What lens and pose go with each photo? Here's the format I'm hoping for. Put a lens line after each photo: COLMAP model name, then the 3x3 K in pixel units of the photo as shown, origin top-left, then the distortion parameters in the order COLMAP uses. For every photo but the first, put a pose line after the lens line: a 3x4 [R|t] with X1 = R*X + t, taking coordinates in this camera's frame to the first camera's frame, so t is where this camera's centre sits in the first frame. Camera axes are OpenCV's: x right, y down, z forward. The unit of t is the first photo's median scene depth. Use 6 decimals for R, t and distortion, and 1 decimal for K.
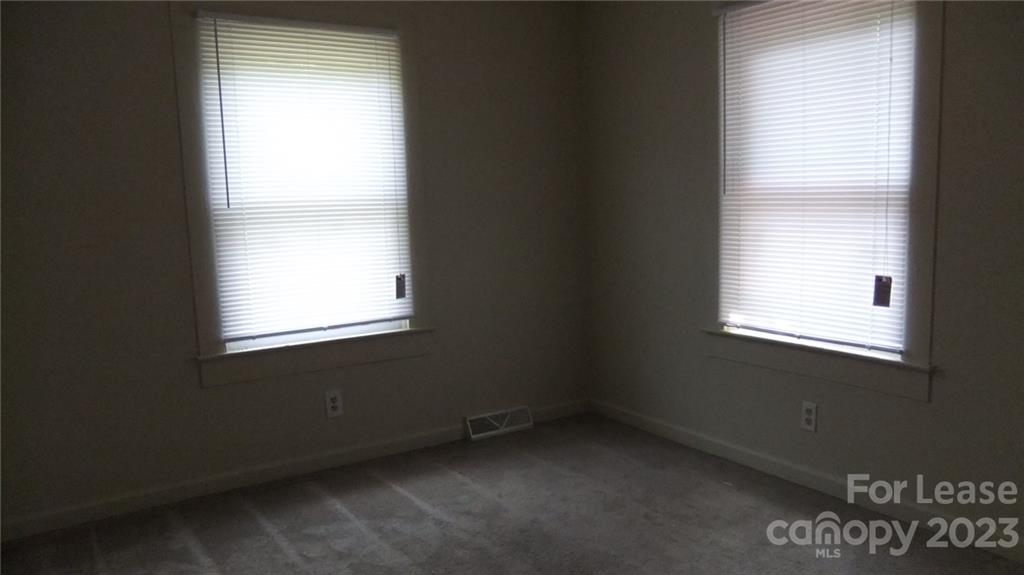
lens RADIAL K [[811.8, 0, 512.0], [0, 811.8, 287.5], [0, 0, 1]] dist [0.351322, 0.000358]
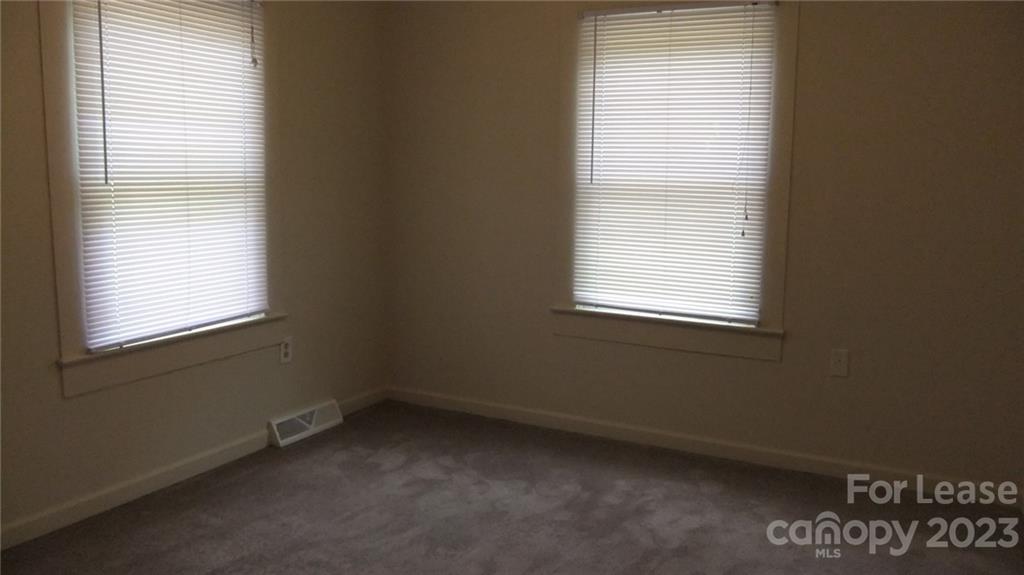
lens RADIAL K [[811.8, 0, 512.0], [0, 811.8, 287.5], [0, 0, 1]] dist [0.351322, 0.000358]
pose [[0.869841, -0.039087, 0.491781, -0.268768], [0.017584, 0.998679, 0.048272, -0.022492], [-0.493019, -0.033341, 0.869380, 0.101671]]
